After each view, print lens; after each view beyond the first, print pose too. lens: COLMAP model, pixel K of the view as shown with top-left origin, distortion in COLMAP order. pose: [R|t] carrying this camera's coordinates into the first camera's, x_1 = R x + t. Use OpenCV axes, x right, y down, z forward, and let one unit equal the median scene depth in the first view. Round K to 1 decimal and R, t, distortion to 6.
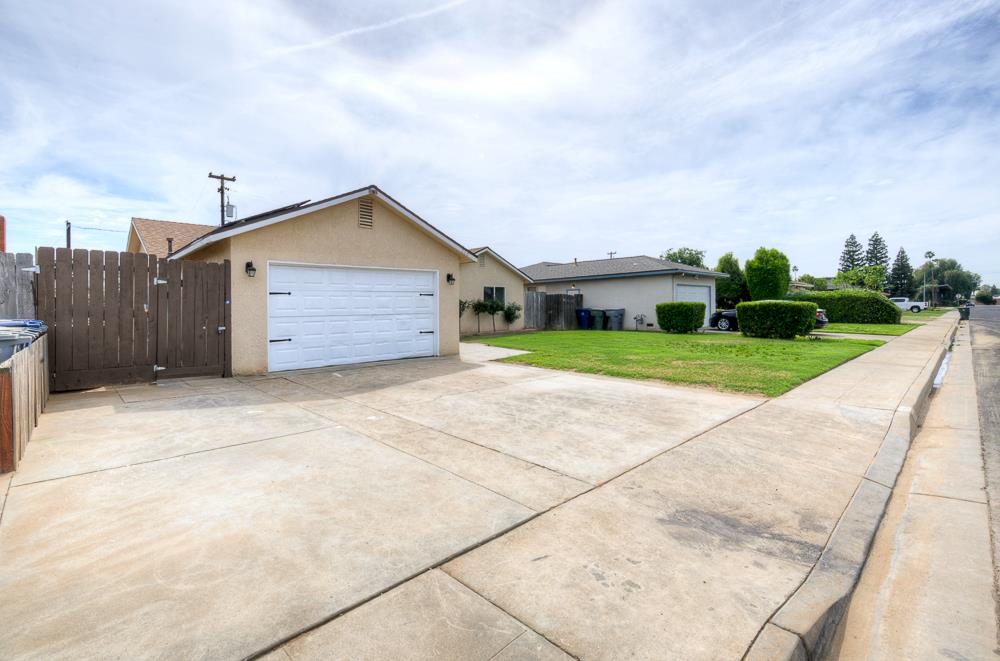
lens RADIAL K [[463.6, 0, 491.0], [0, 463.6, 304.5], [0, 0, 1]] dist [-0.002355, 0.000793]
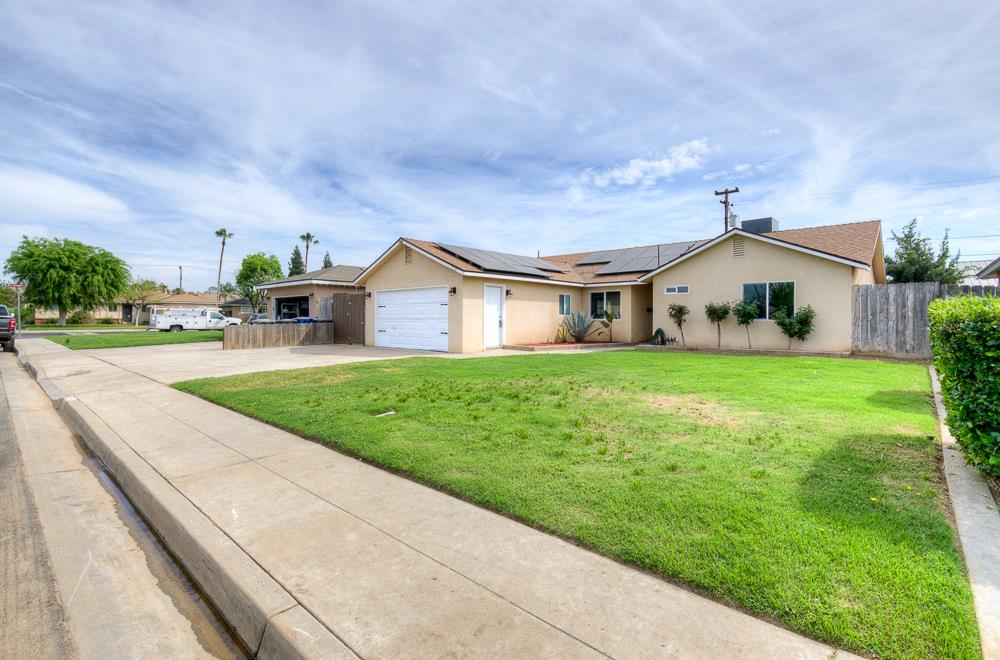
lens RADIAL K [[449.7, 0, 511.7], [0, 449.7, 320.0], [0, 0, 1]] dist [0.000229, 0.001646]
pose [[0.089437, 0.021949, -0.995751, 1.115471], [0.007947, 0.999710, 0.022750, -0.004876], [0.995961, -0.009948, 0.089237, 1.045649]]
